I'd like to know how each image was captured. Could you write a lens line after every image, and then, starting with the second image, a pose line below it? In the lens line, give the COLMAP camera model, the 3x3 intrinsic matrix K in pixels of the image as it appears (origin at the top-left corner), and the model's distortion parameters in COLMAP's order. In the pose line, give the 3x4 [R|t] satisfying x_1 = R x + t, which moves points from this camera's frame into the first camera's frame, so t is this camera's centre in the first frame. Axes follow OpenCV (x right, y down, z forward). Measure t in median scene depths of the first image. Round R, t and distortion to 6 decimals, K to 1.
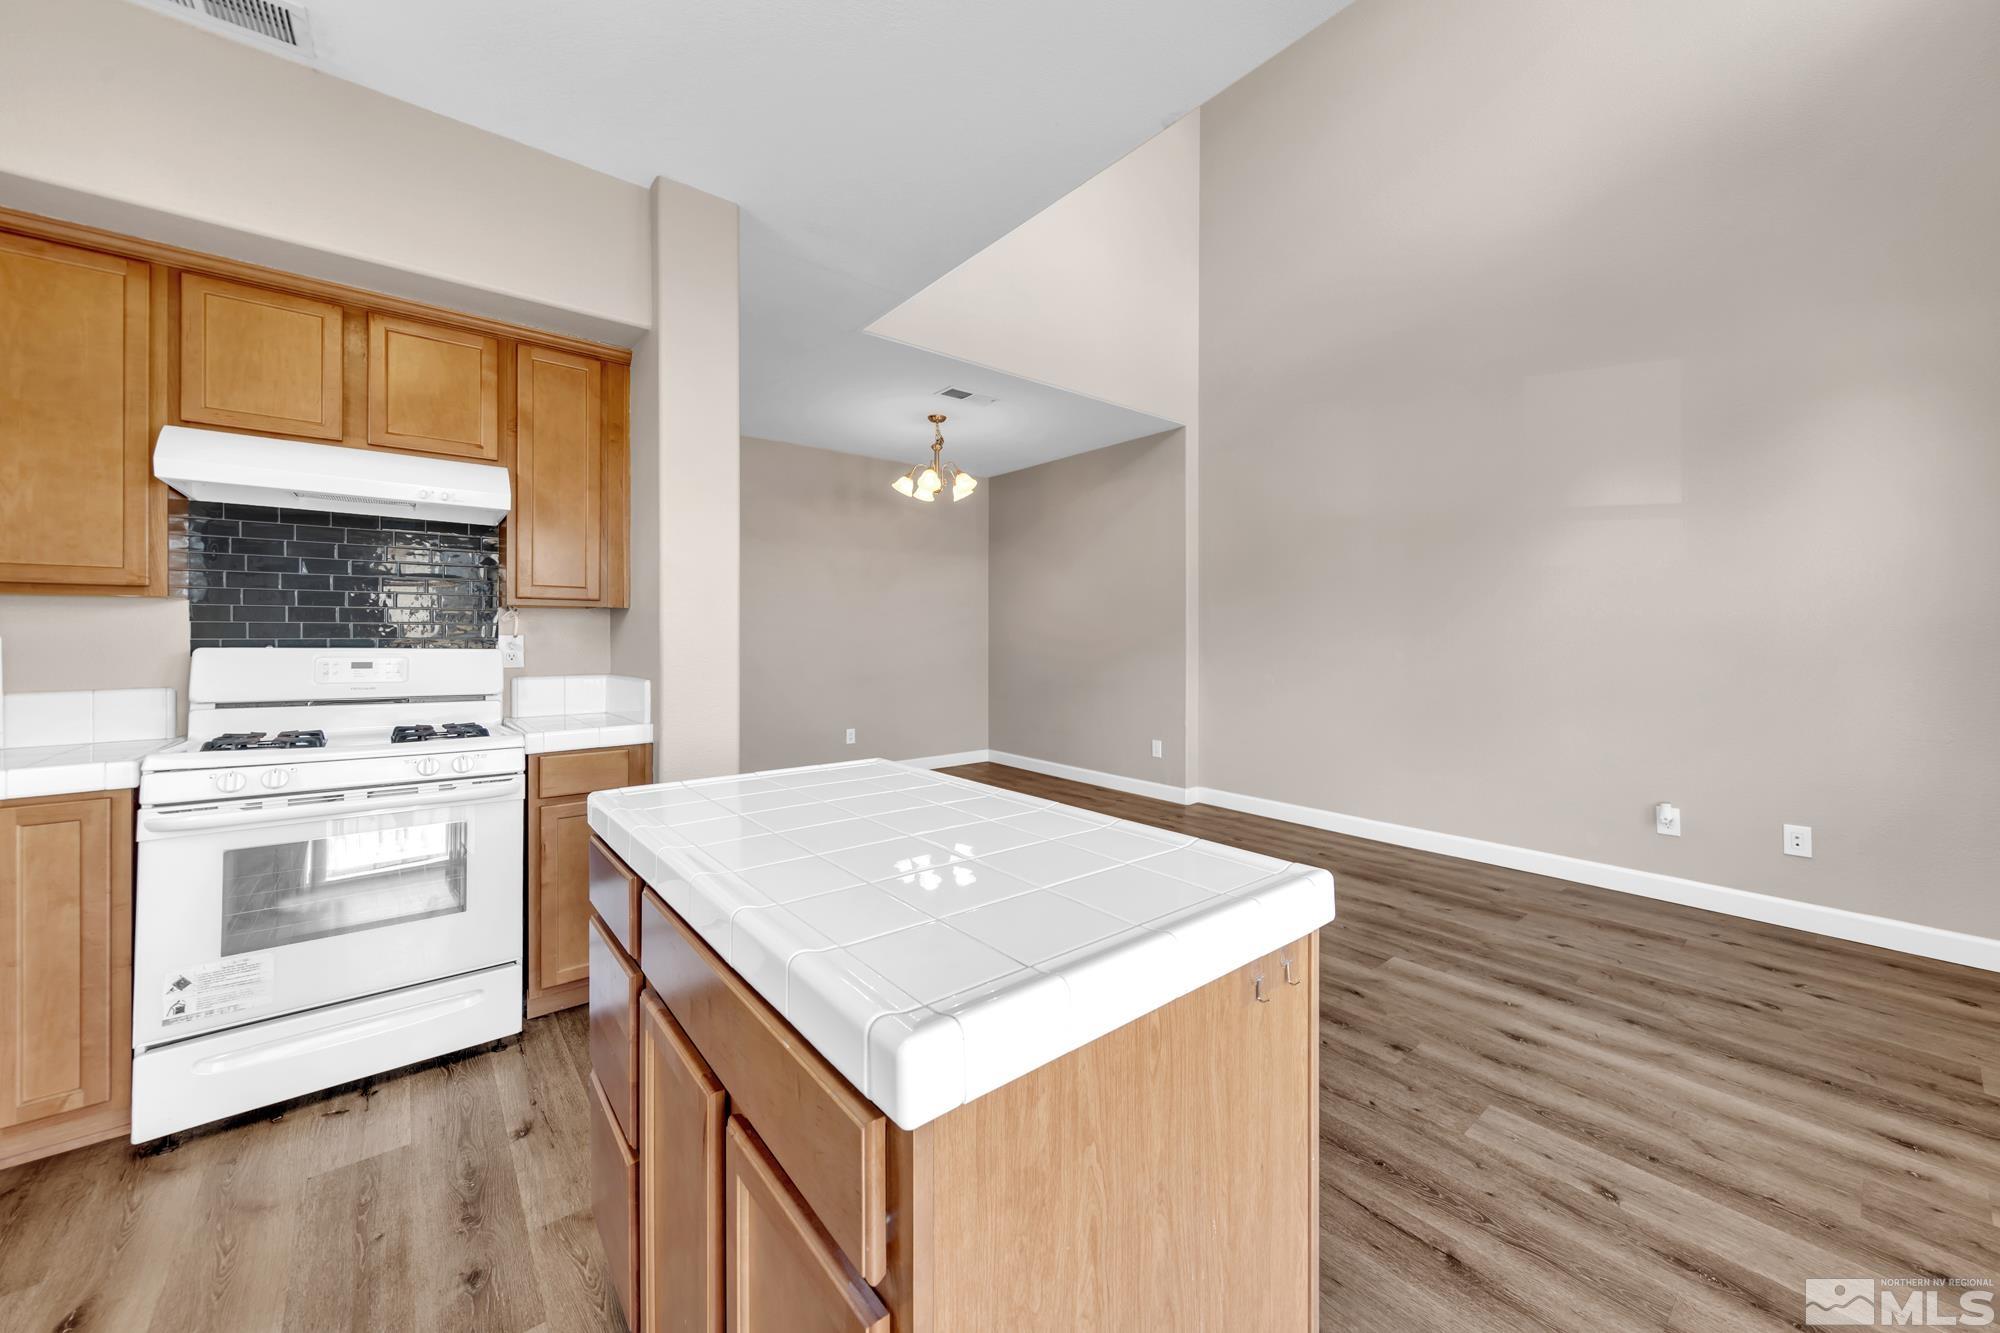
lens RADIAL K [[731.7, 0, 1022.0], [0, 731.7, 642.9], [0, 0, 1]] dist [0.002622, 0.000210]
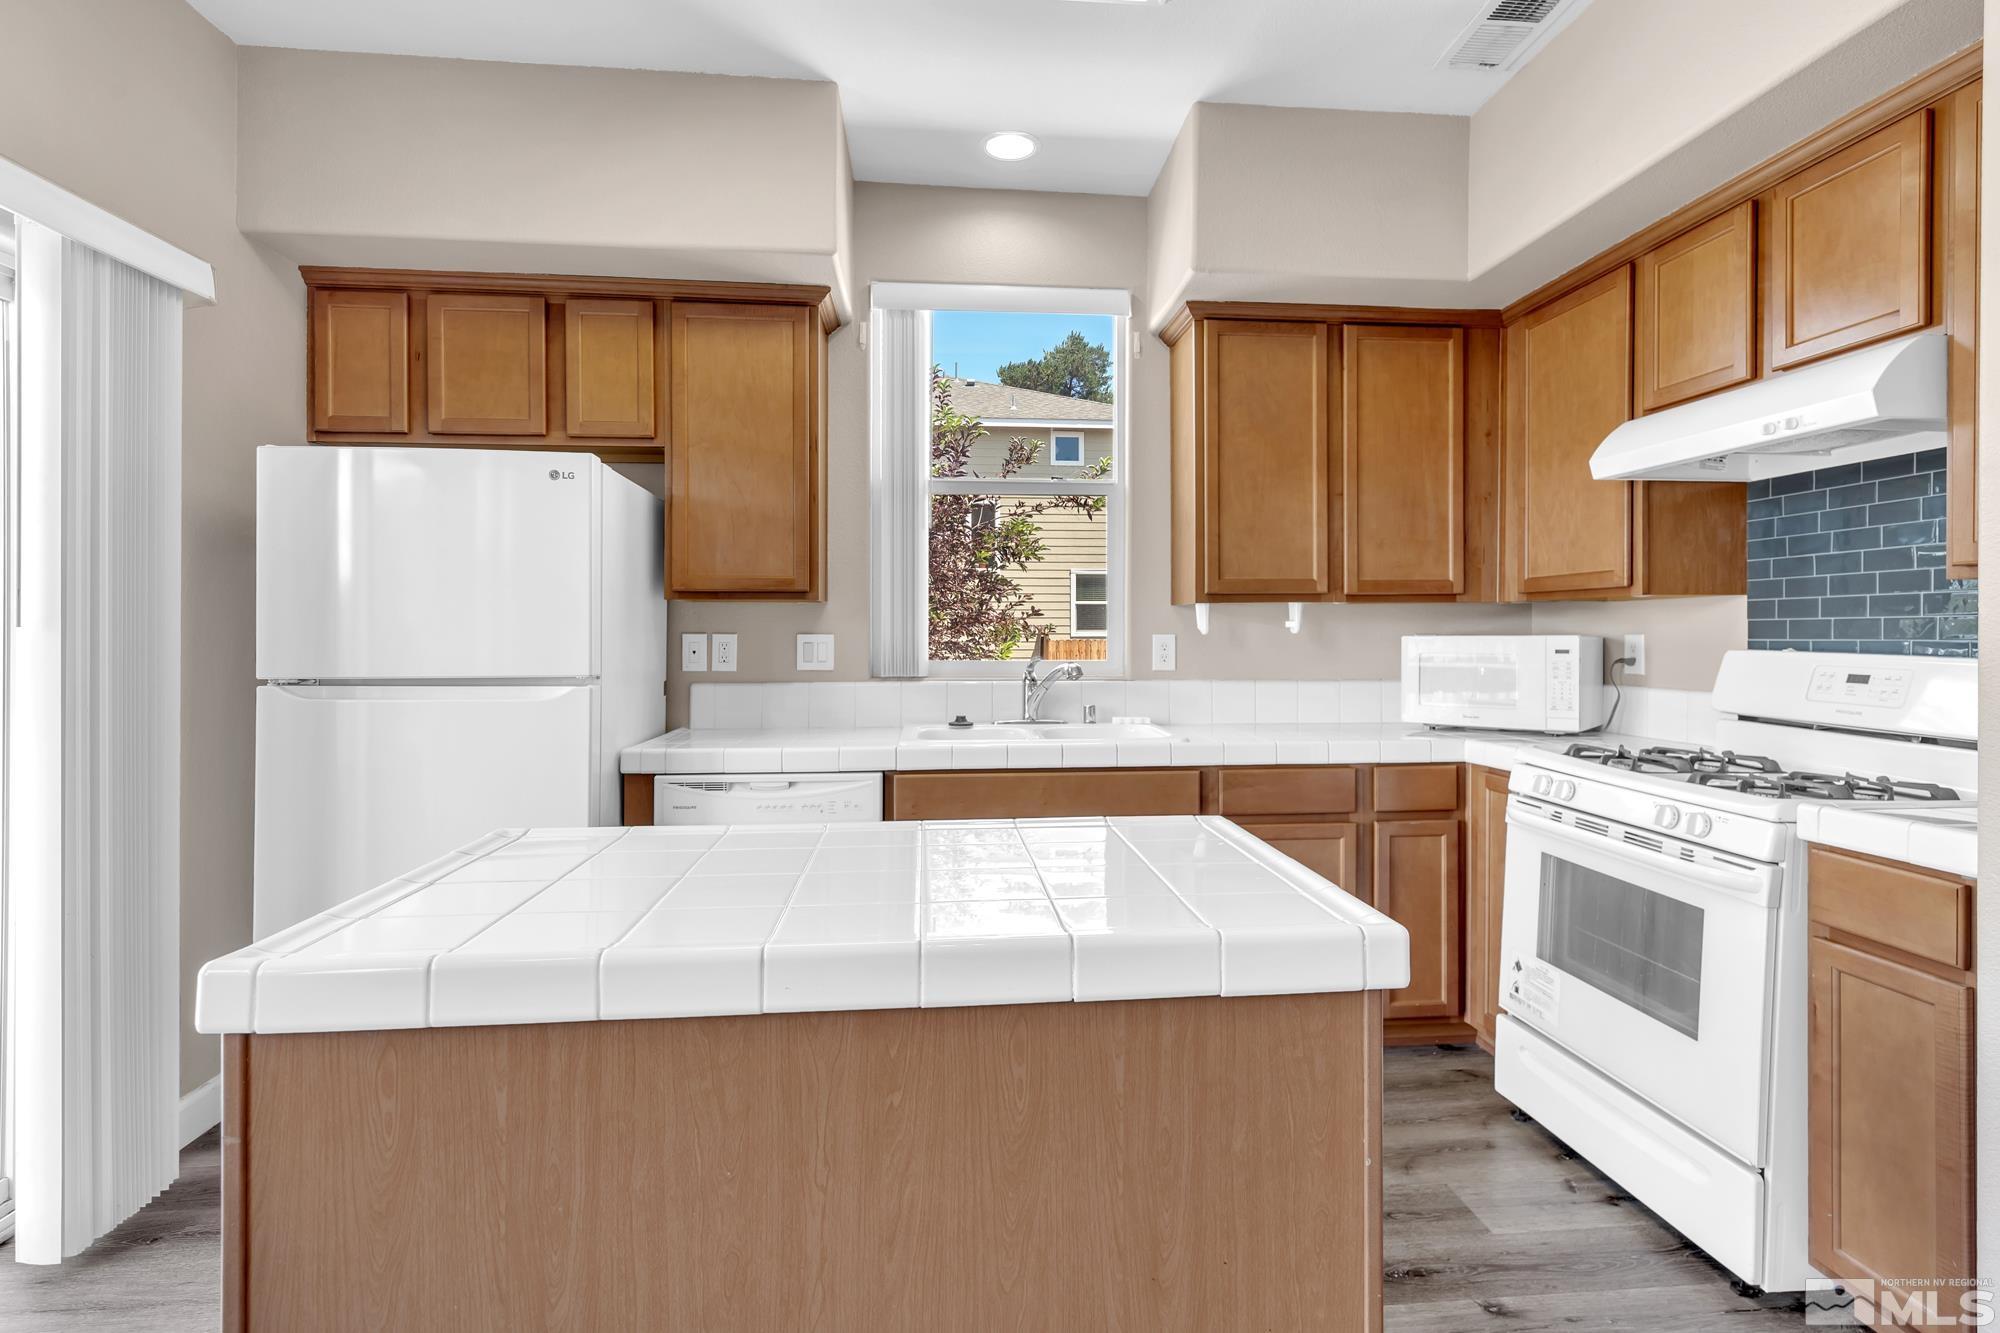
lens RADIAL K [[968.6, 0, 1022.4], [0, 968.6, 637.8], [0, 0, 1]] dist [0.004441, 0.001433]
pose [[-0.555324, 0.003308, -0.831628, 0.268608], [-0.005205, 0.999959, 0.007453, -0.009398], [0.831618, 0.008467, -0.555283, 0.774532]]
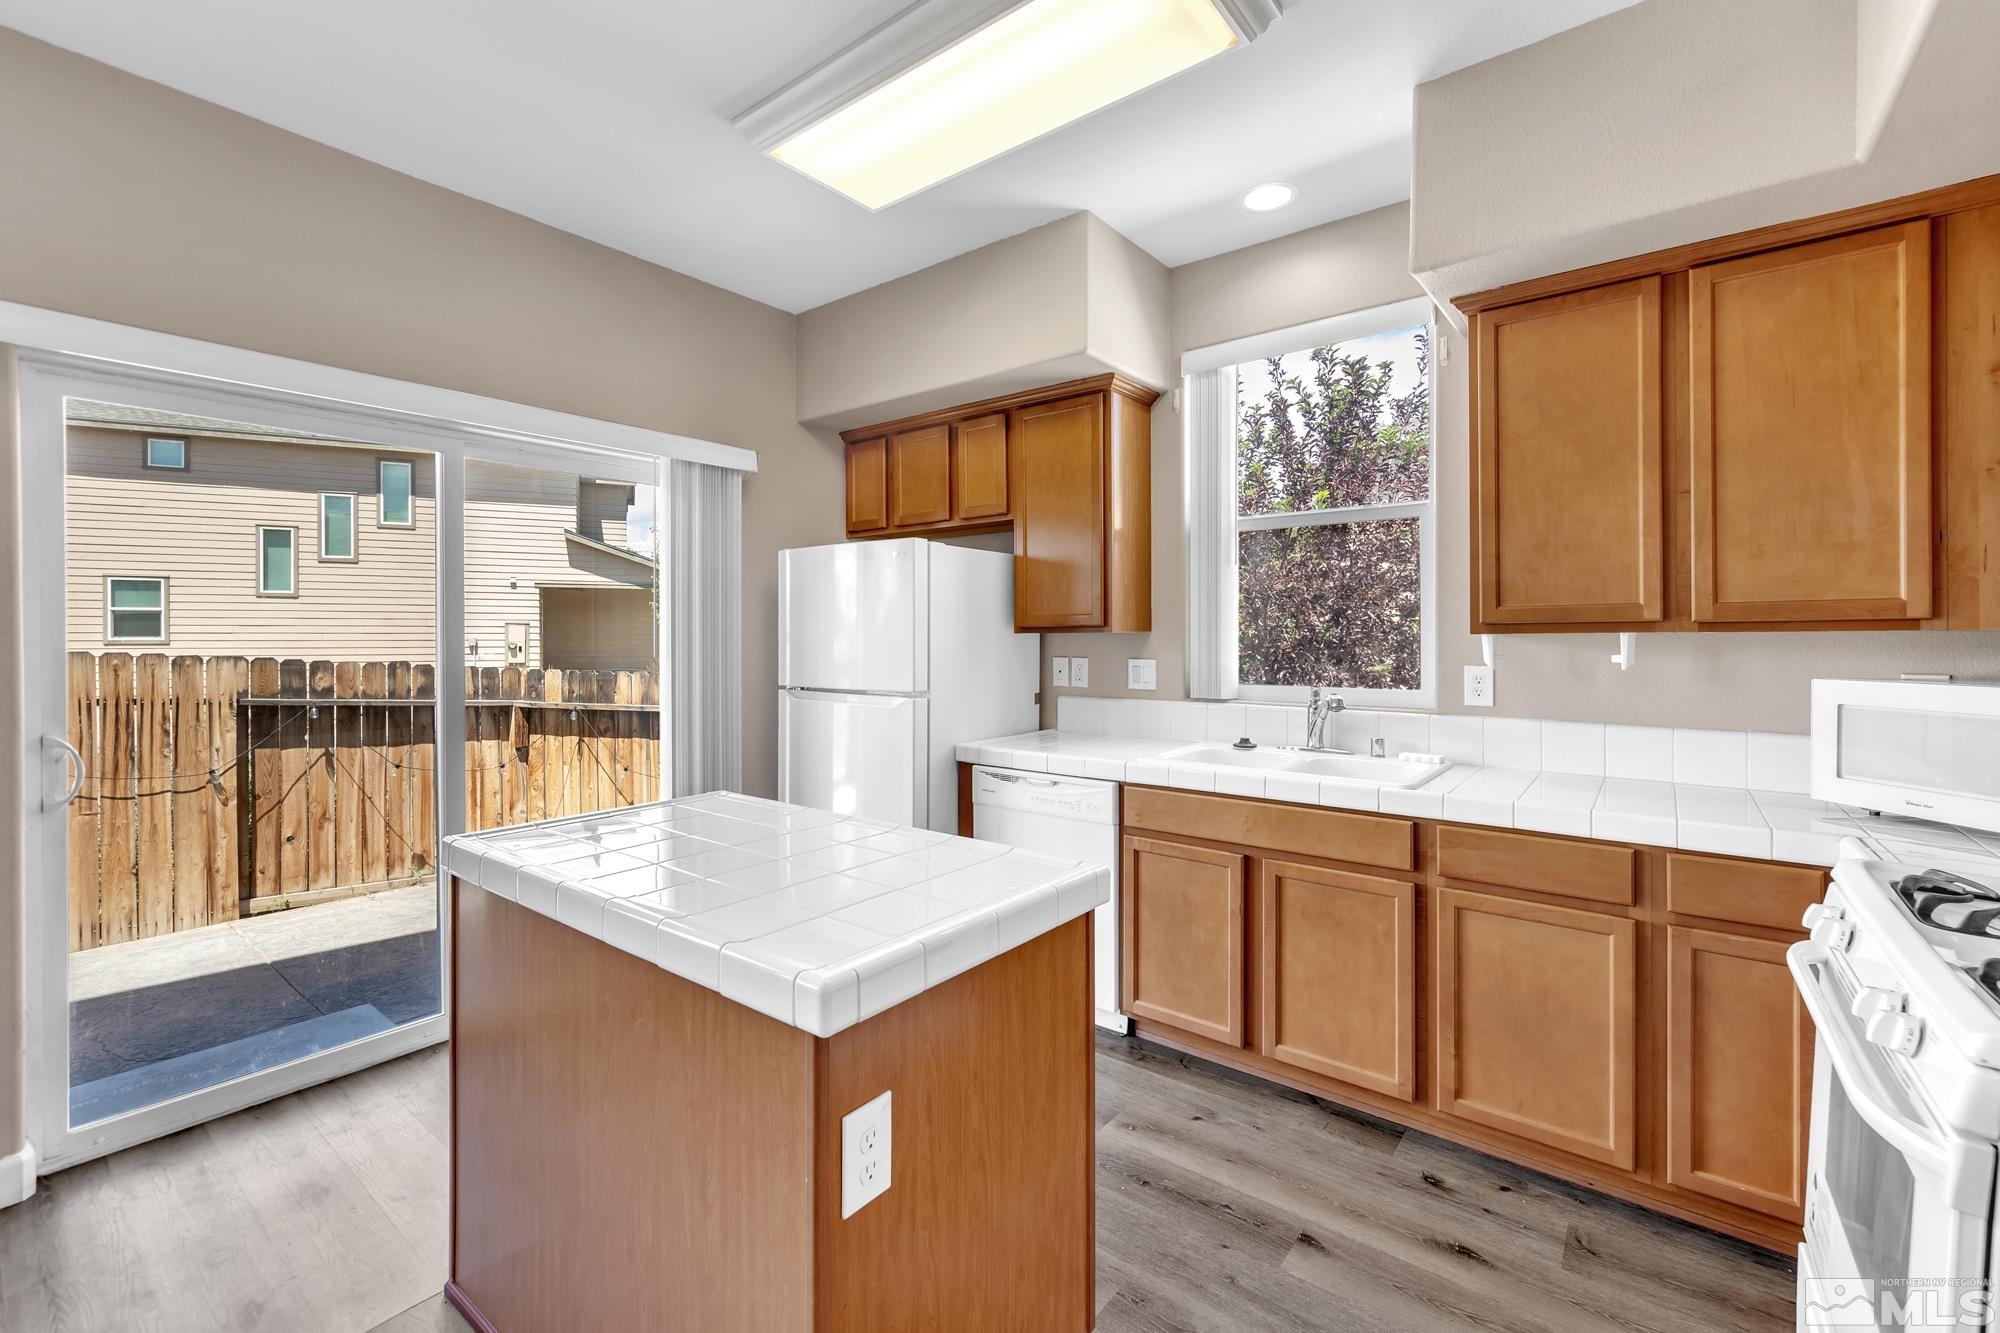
lens RADIAL K [[839.8, 0, 1015.9], [0, 839.8, 636.1], [0, 0, 1]] dist [0.001721, 0.001211]
pose [[-0.975072, 0.002911, -0.221868, -0.136575], [0.001000, 0.999961, 0.008726, -0.049014], [0.221885, 0.008287, -0.975038, 1.066931]]
